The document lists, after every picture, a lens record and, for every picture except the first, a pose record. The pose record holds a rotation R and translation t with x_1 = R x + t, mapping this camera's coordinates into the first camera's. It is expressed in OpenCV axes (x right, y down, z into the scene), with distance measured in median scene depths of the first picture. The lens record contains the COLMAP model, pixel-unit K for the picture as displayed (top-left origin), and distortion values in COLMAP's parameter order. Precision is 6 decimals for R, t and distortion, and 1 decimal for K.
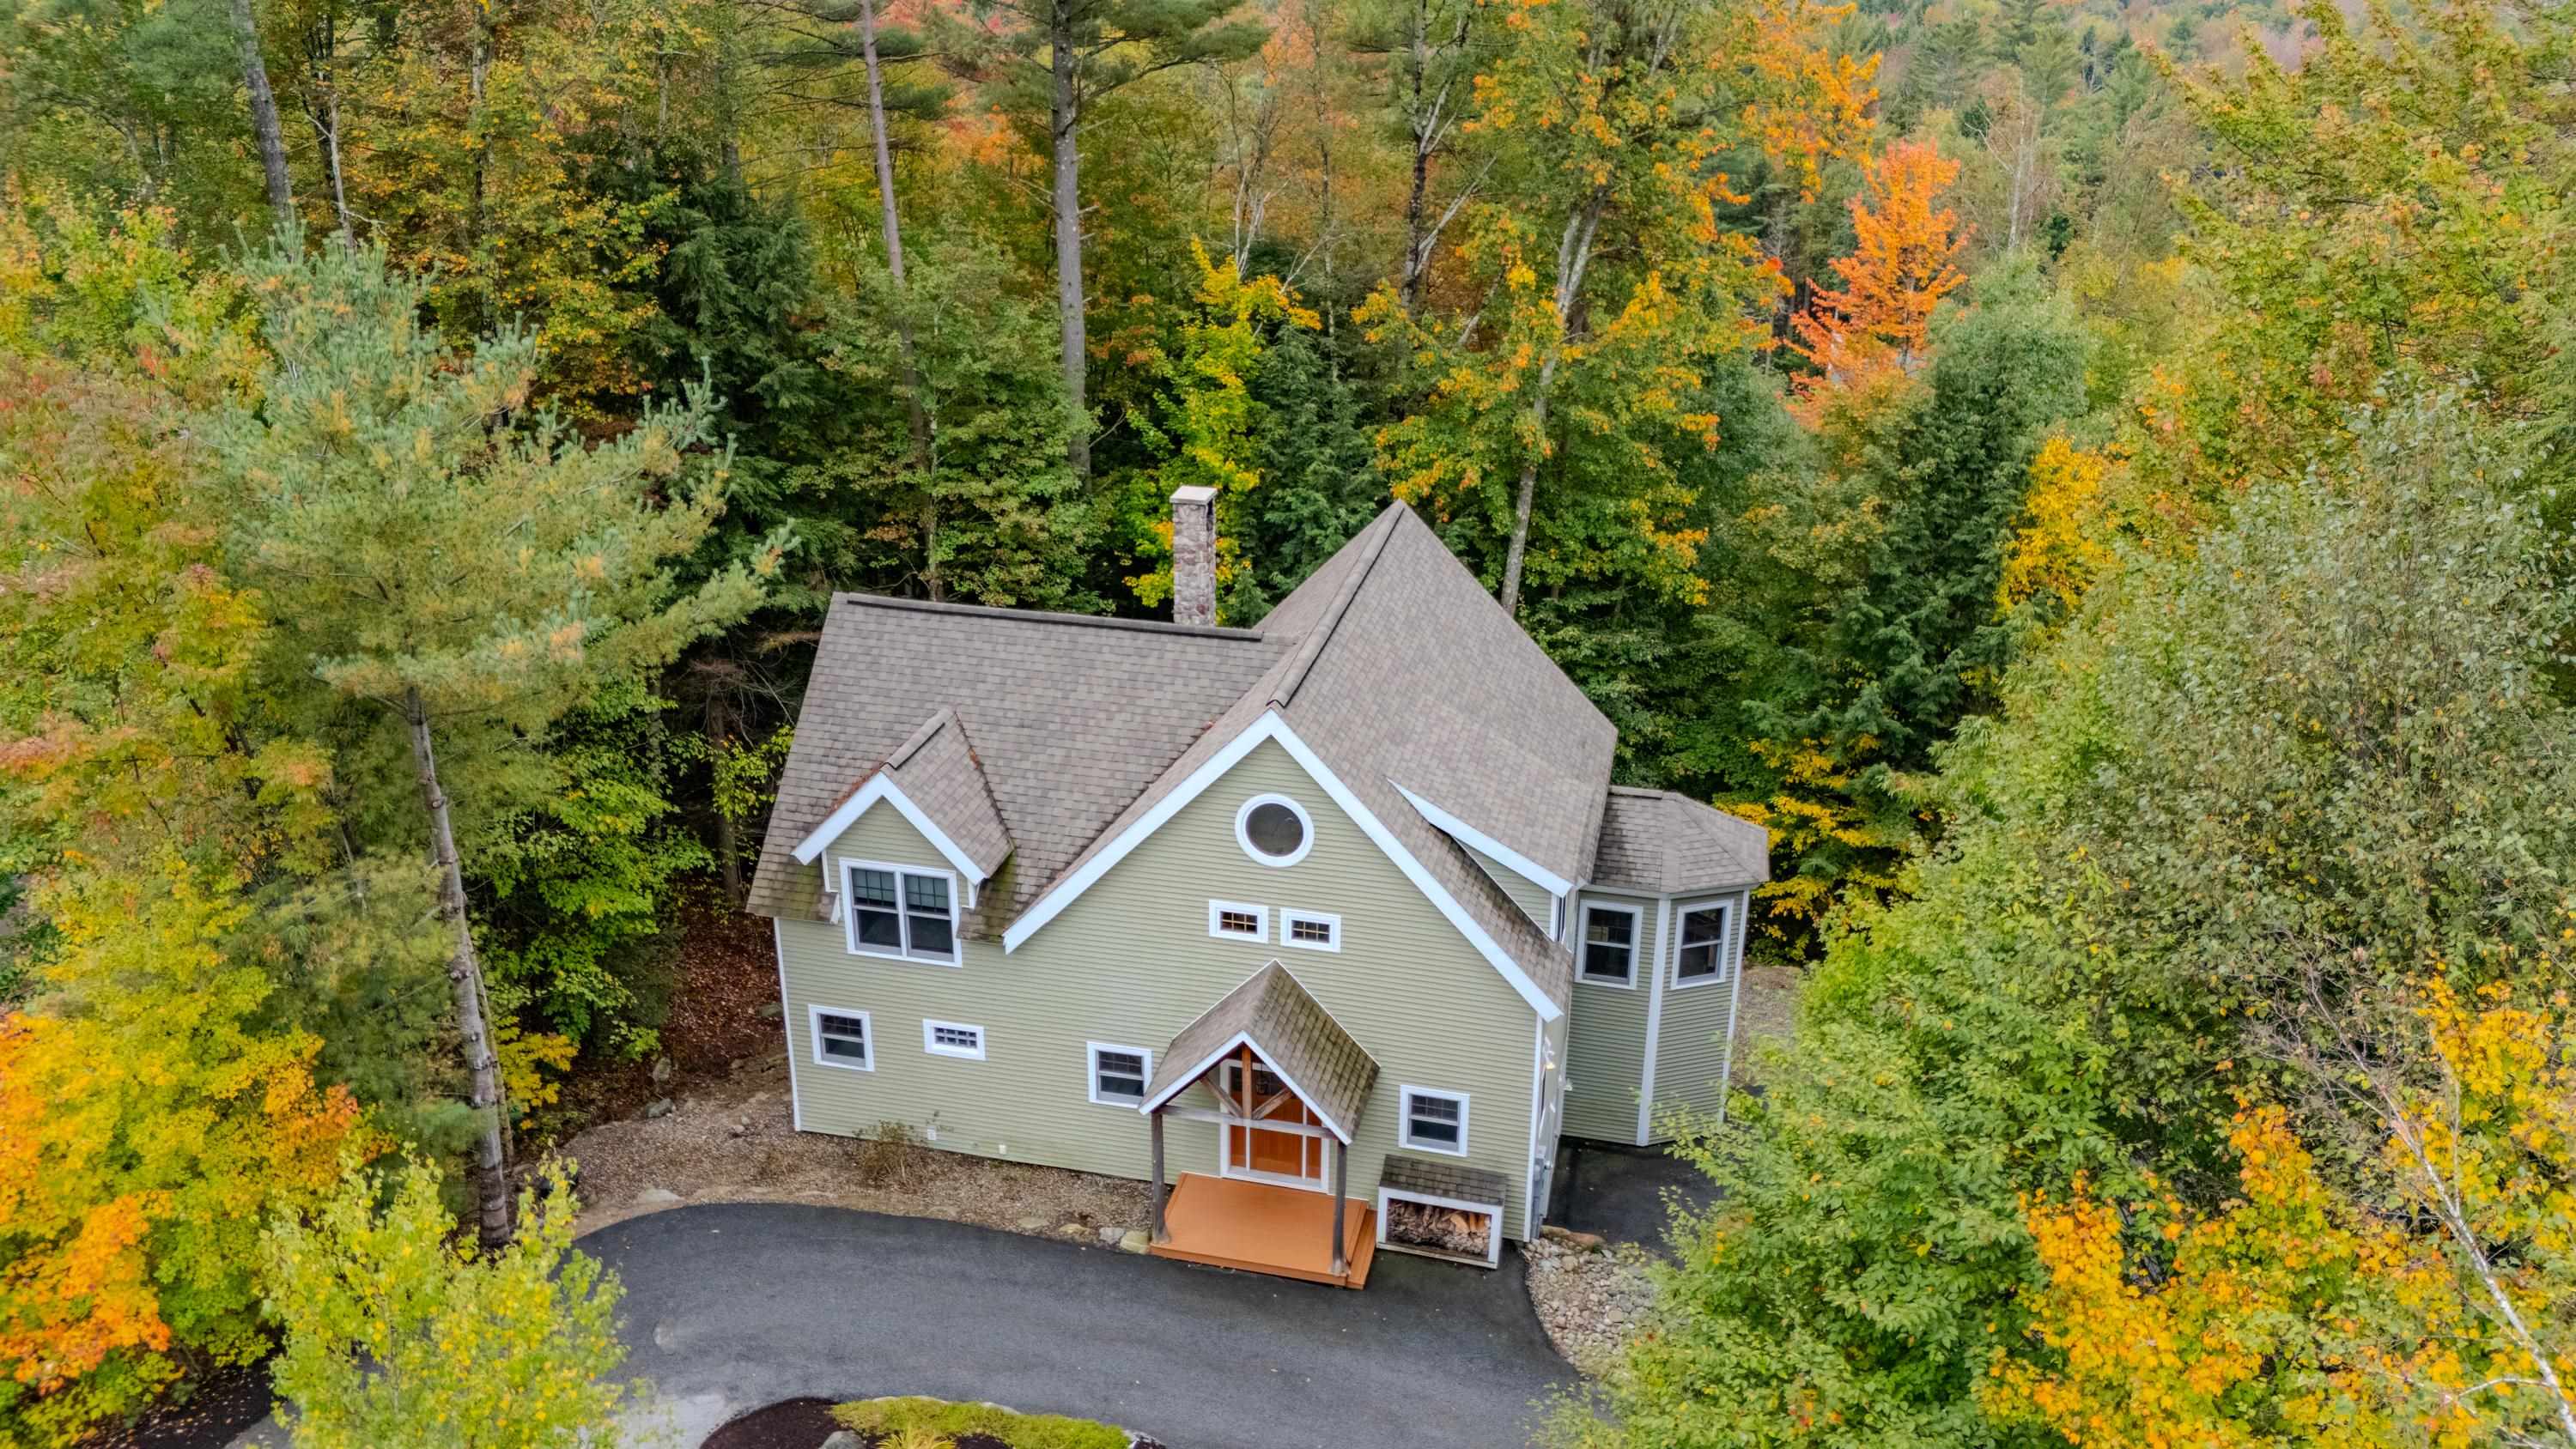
lens RADIAL K [[1883.6, 0, 1280.1], [0, 1883.6, 729.0], [0, 0, 1]] dist [0.131833, -0.270220]
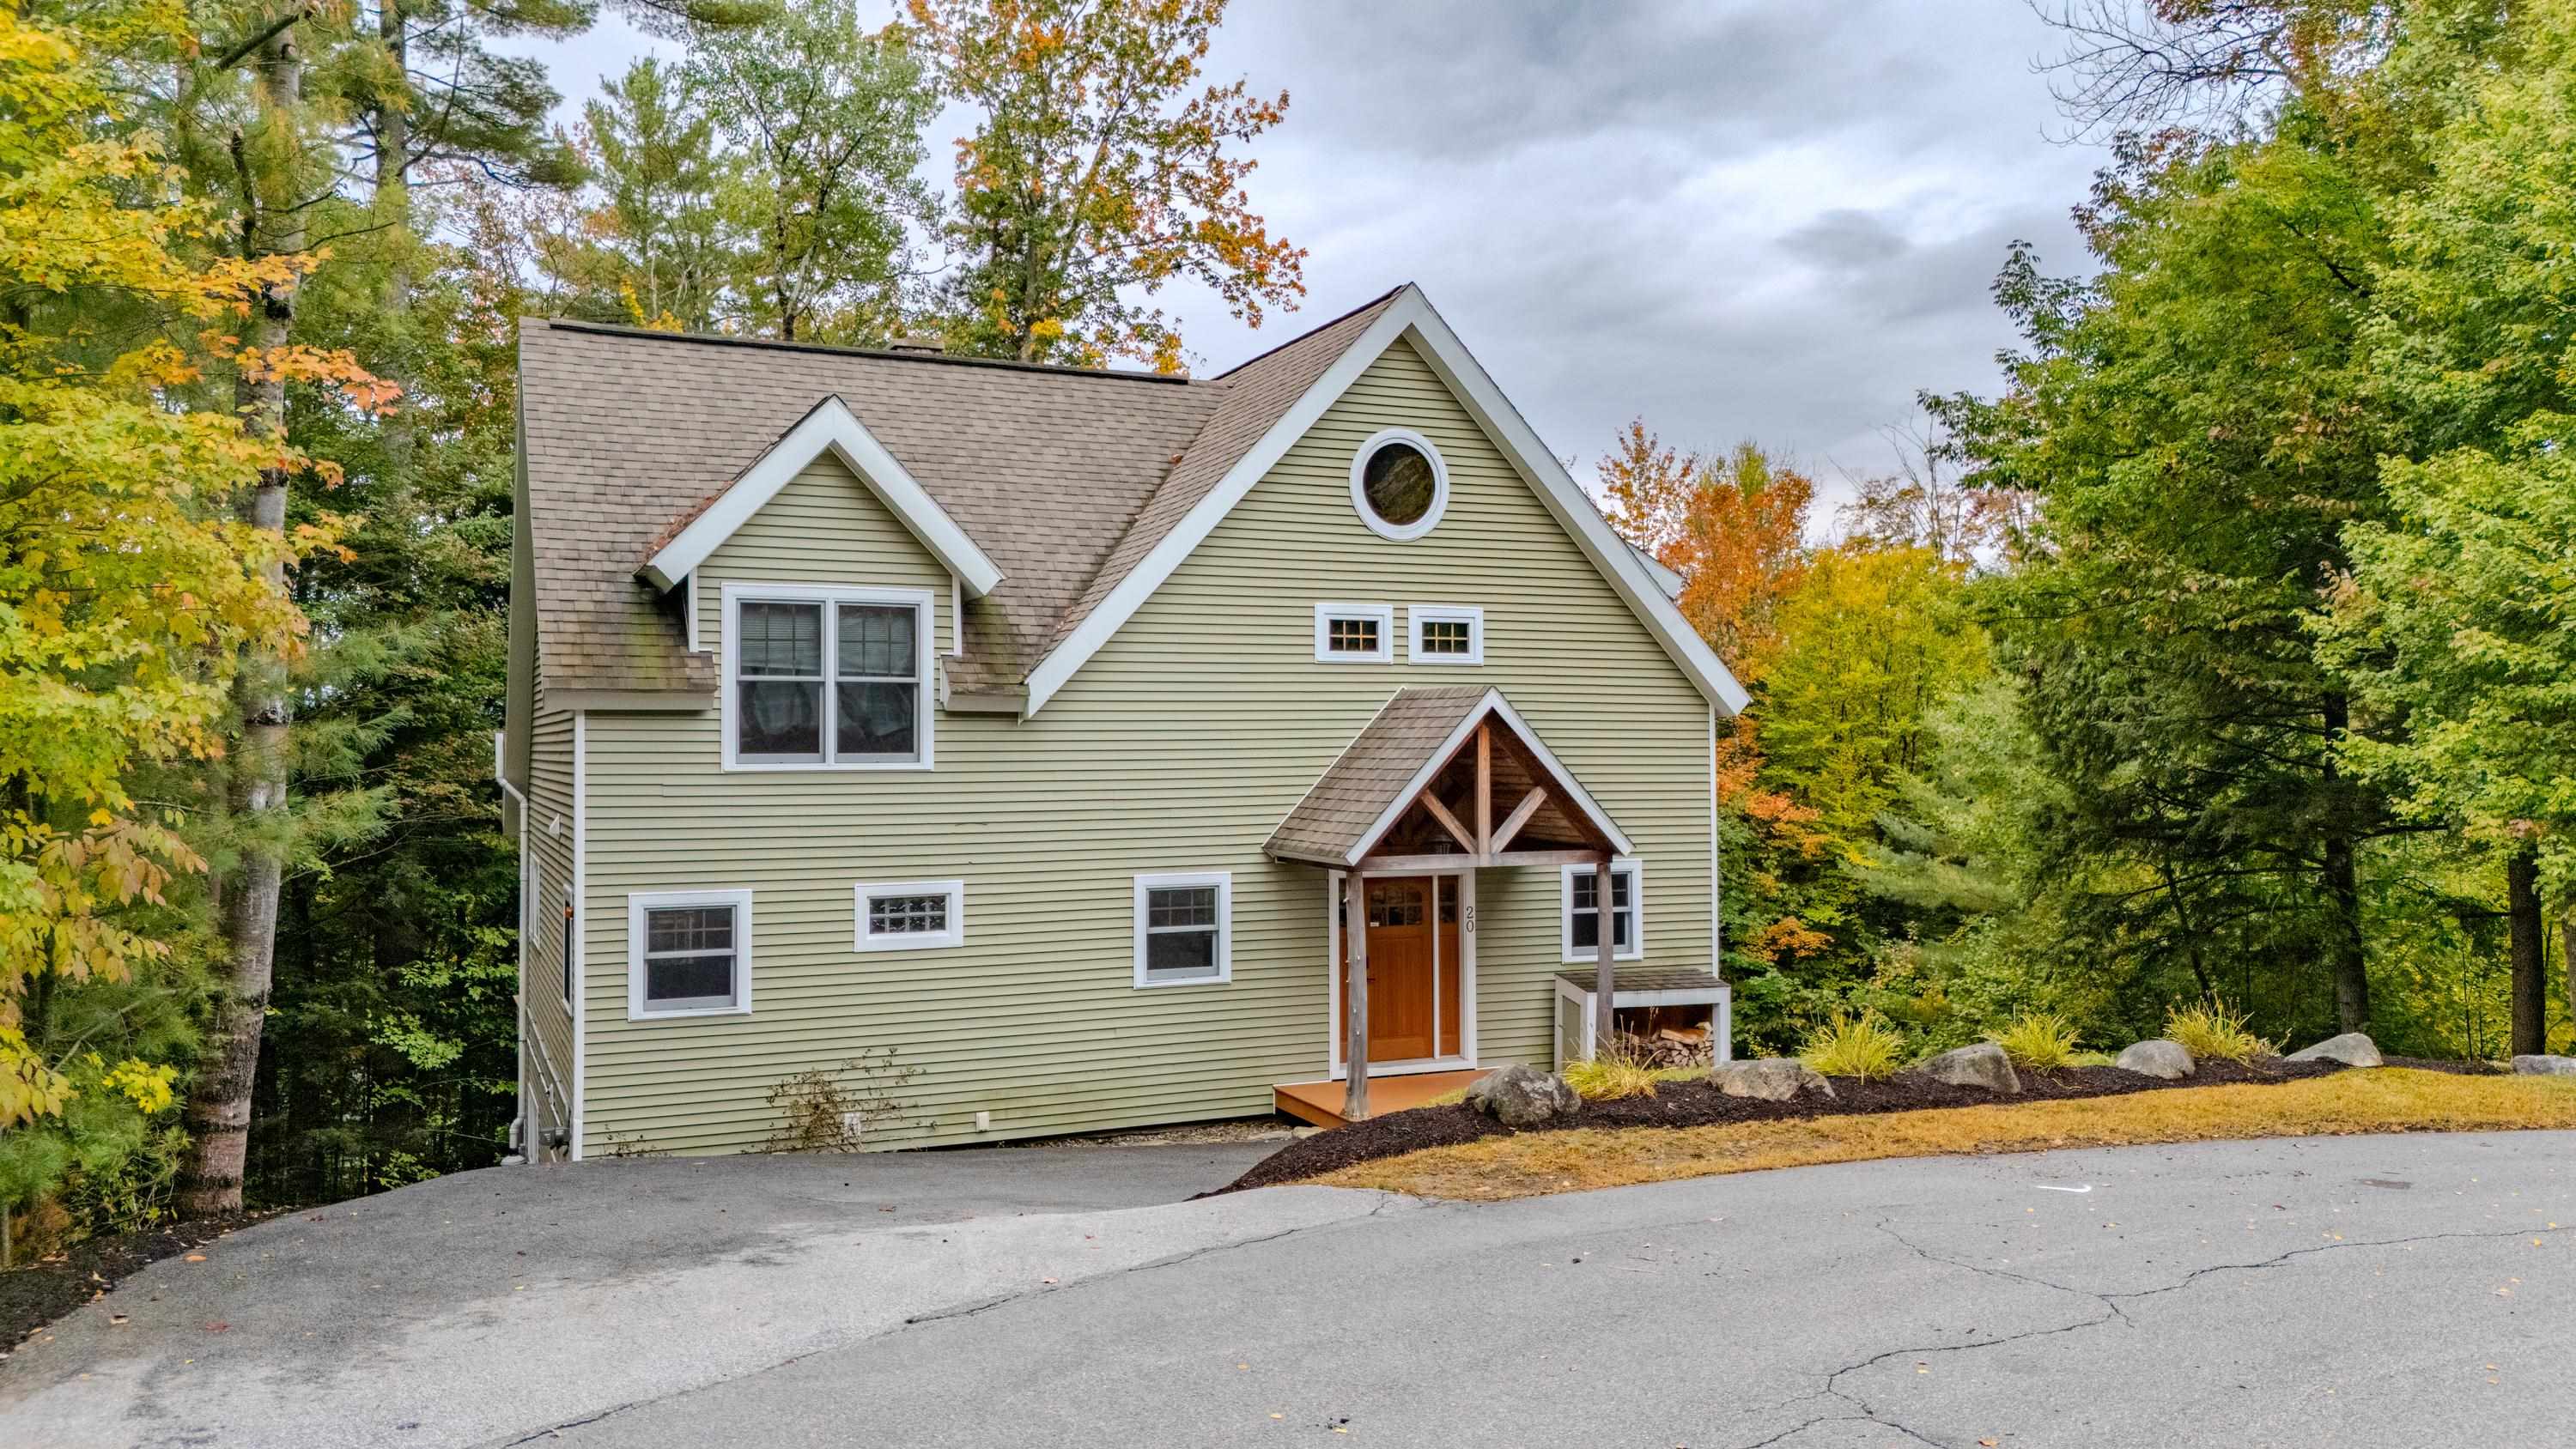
lens RADIAL K [[1883.6, 0, 1280.1], [0, 1883.6, 729.0], [0, 0, 1]] dist [0.131833, -0.270220]
pose [[0.792467, -0.001766, 0.609913, -0.453578], [0.249738, 0.913262, -0.321843, 0.339935], [-0.556442, 0.407368, 0.724171, 0.501508]]
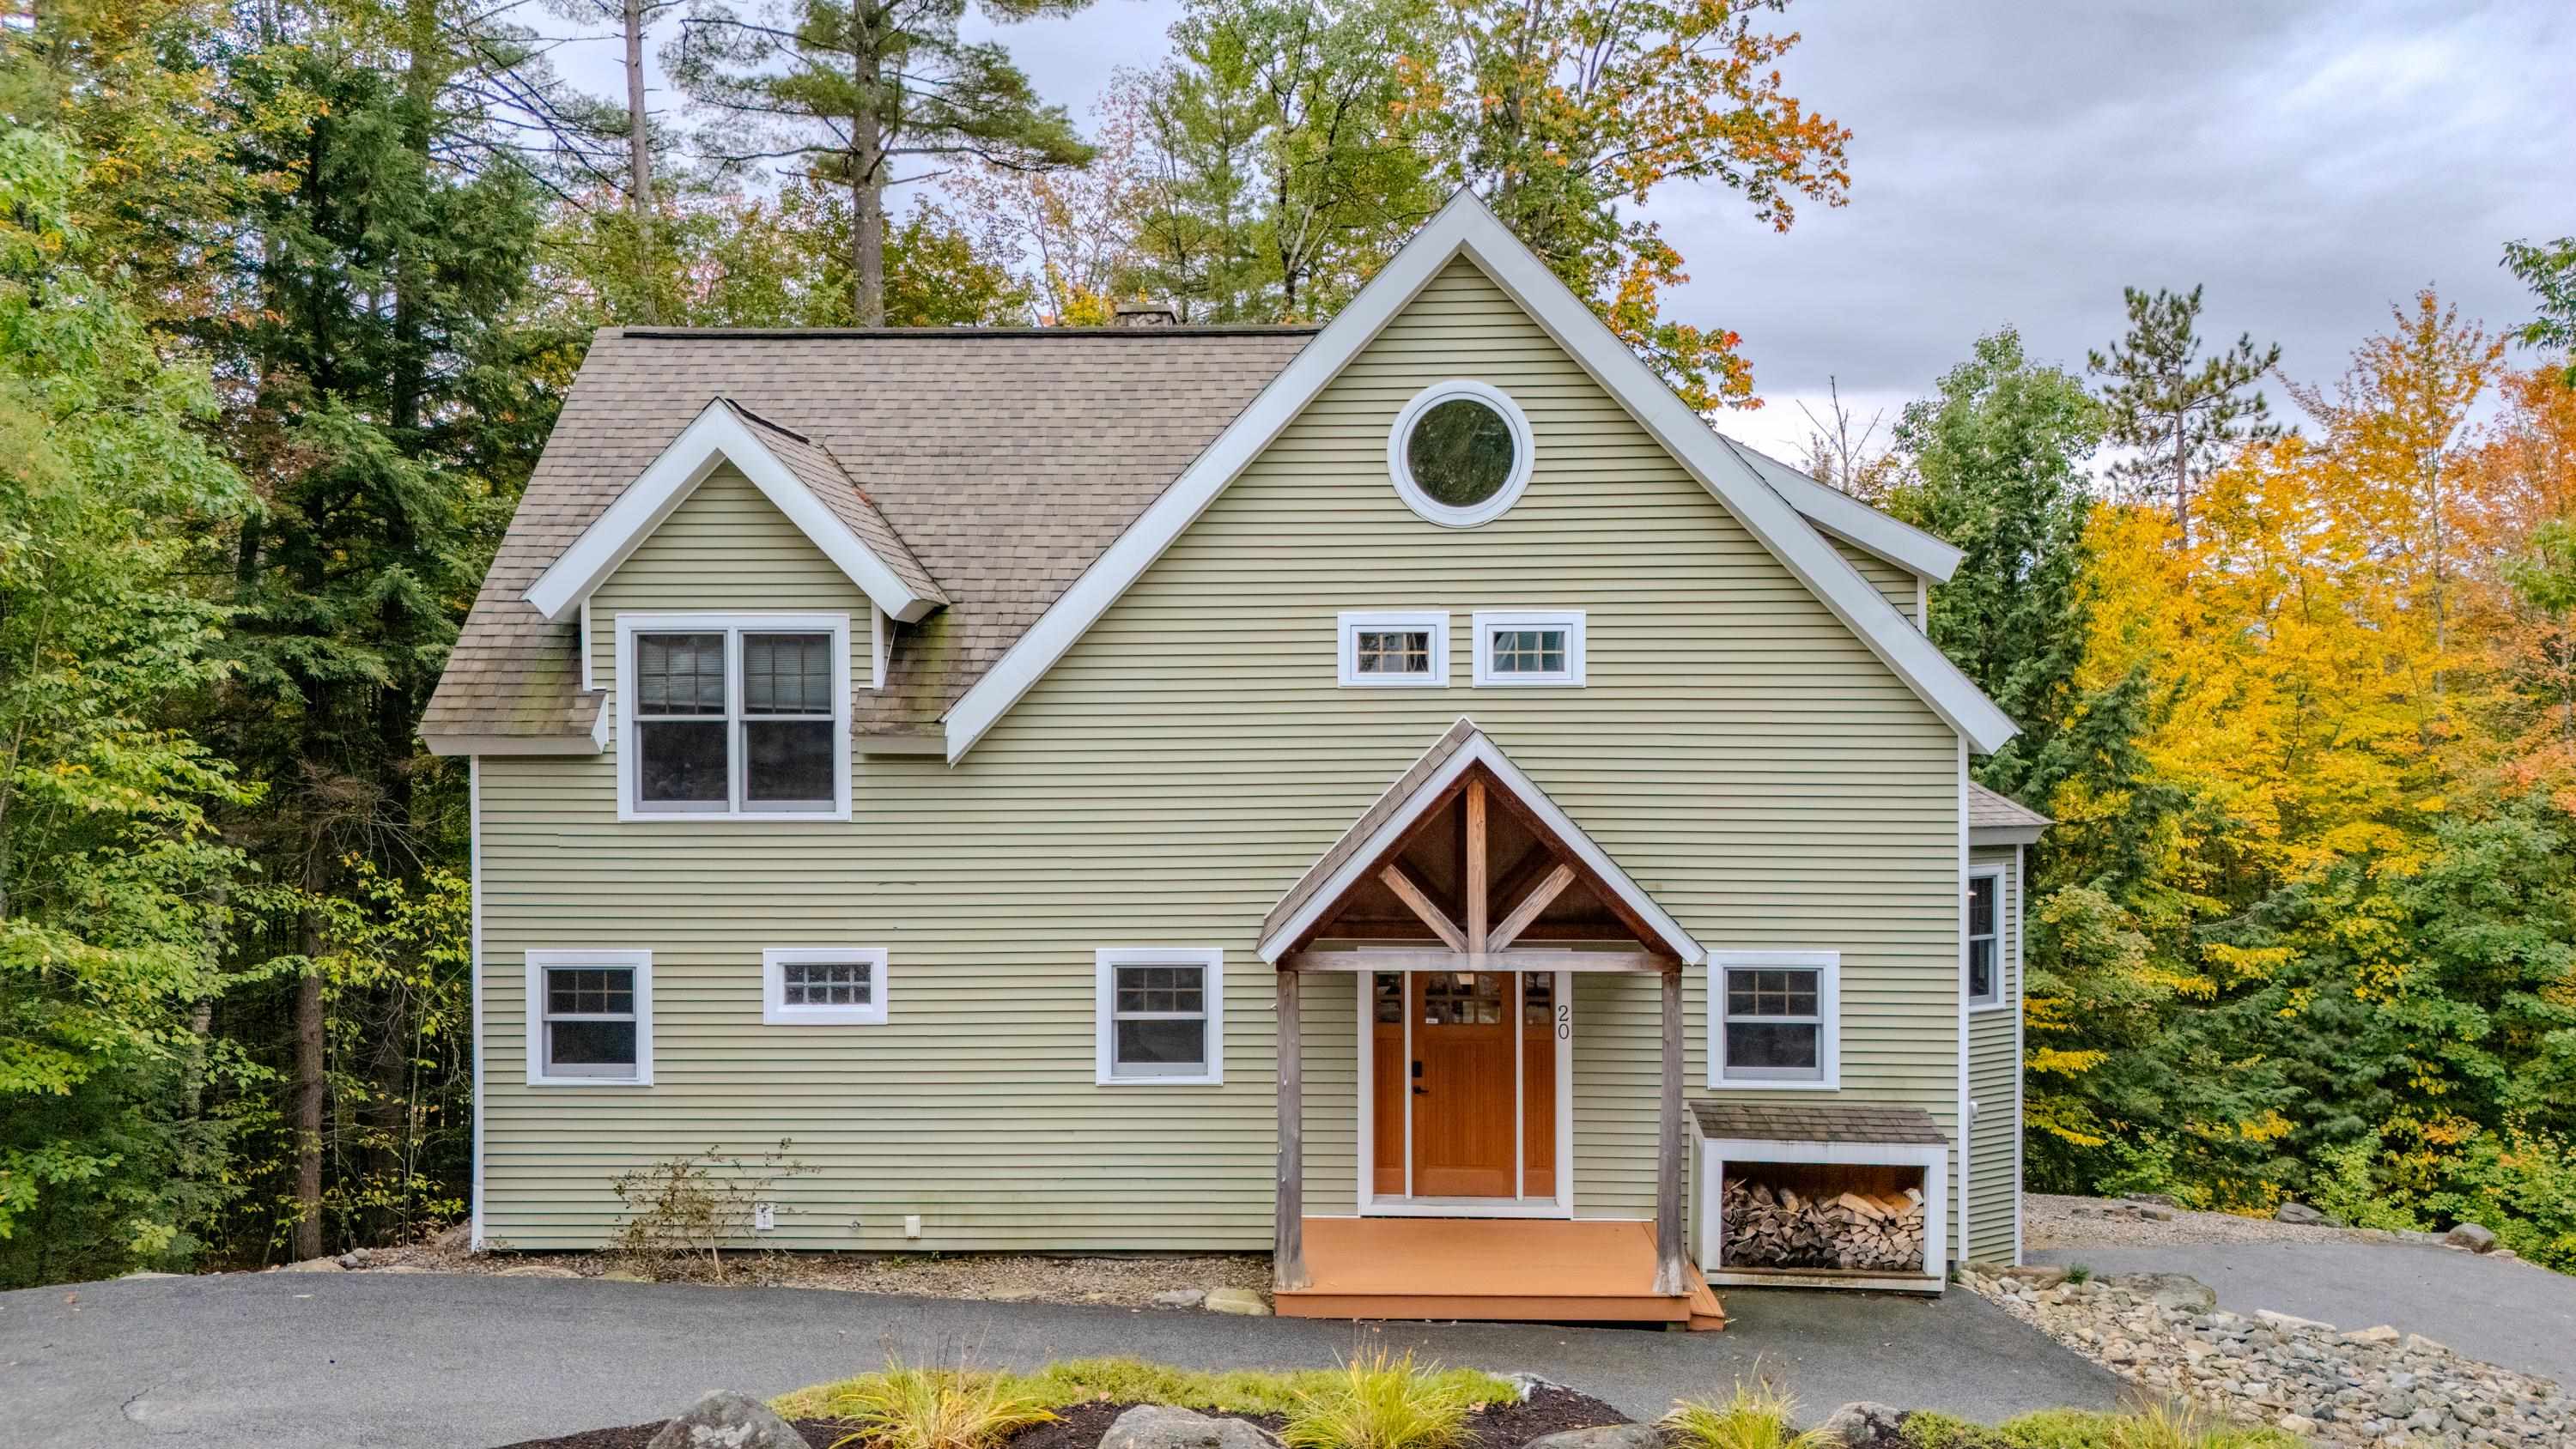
lens RADIAL K [[1883.6, 0, 1280.1], [0, 1883.6, 729.0], [0, 0, 1]] dist [0.131833, -0.270220]
pose [[0.980247, -0.013264, 0.197330, -0.156460], [0.086029, 0.927007, -0.365045, 0.308371], [-0.178084, 0.374810, 0.909837, 0.495967]]
